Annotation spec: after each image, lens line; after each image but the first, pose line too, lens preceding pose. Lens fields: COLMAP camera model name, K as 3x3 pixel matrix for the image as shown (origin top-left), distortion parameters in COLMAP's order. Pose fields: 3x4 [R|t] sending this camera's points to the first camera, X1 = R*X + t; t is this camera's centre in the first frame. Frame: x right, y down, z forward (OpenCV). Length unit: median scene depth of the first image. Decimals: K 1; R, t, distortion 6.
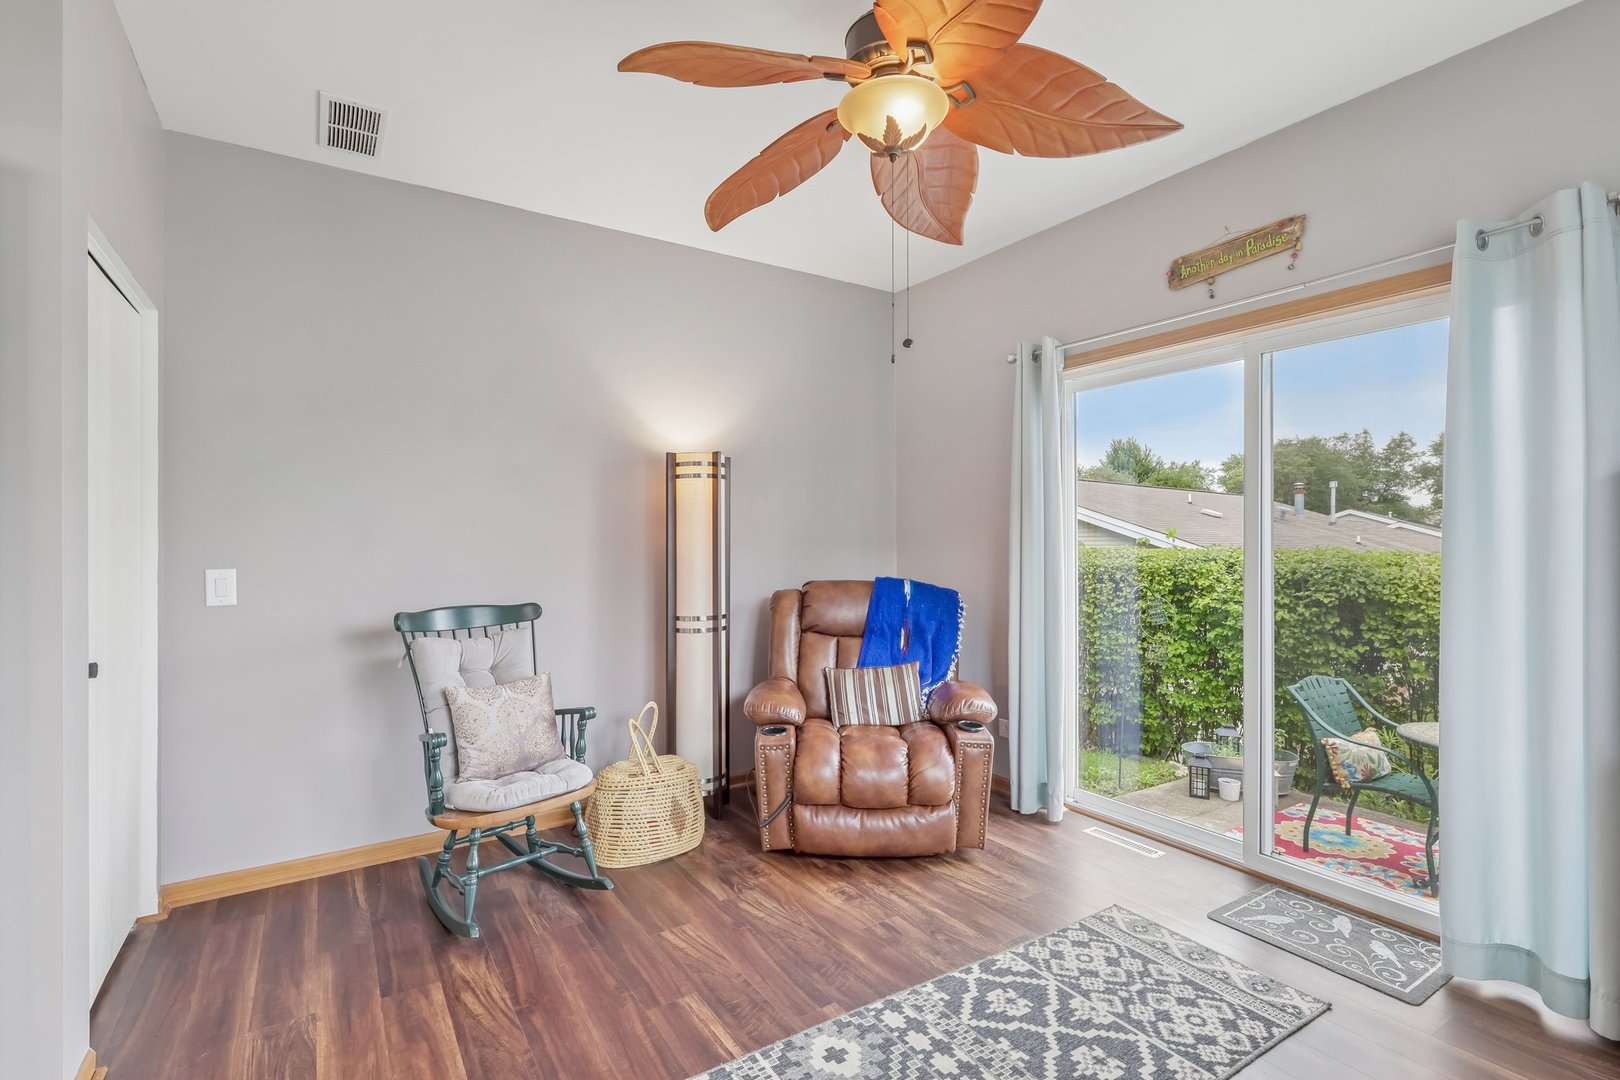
lens RADIAL K [[746.8, 0, 807.3], [0, 746.8, 536.8], [0, 0, 1]] dist [-0.004891, 0.000666]
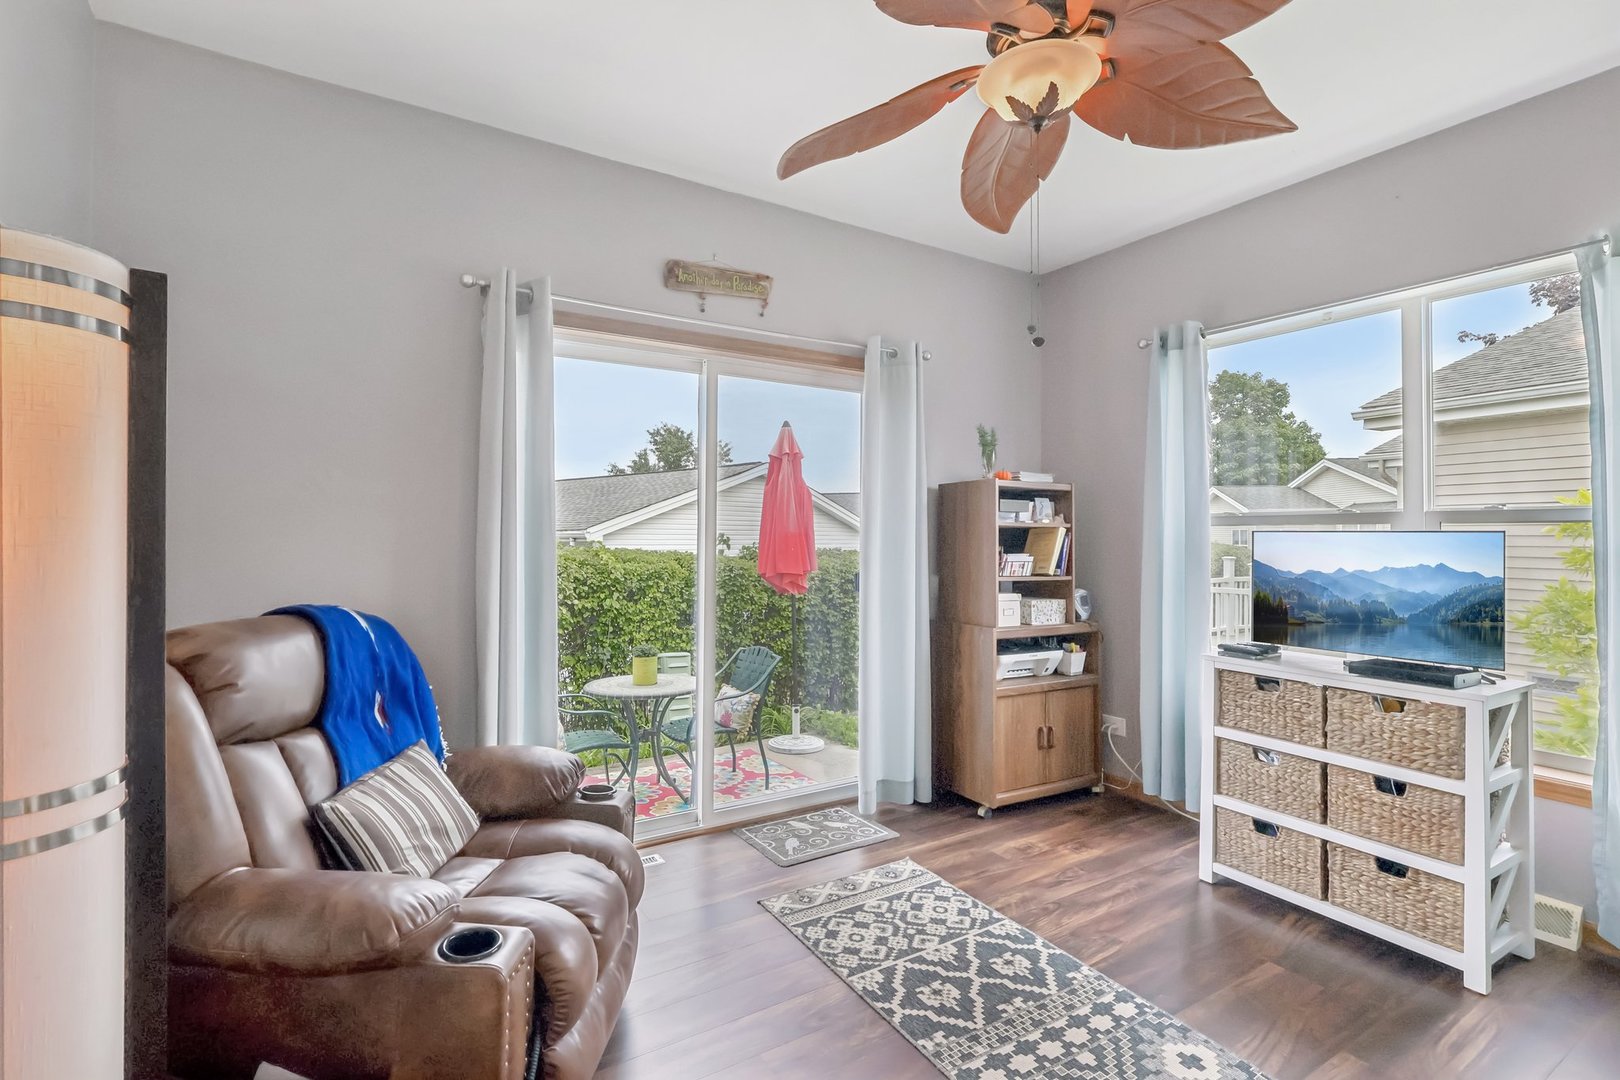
lens RADIAL K [[746.8, 0, 801.6], [0, 746.8, 539.6], [0, 0, 1]] dist [-0.004891, 0.000666]
pose [[0.020872, -0.000576, 0.999782, -0.717171], [-0.009451, 0.999955, 0.000774, 0.007501], [-0.999737, -0.009465, 0.020865, 1.125111]]
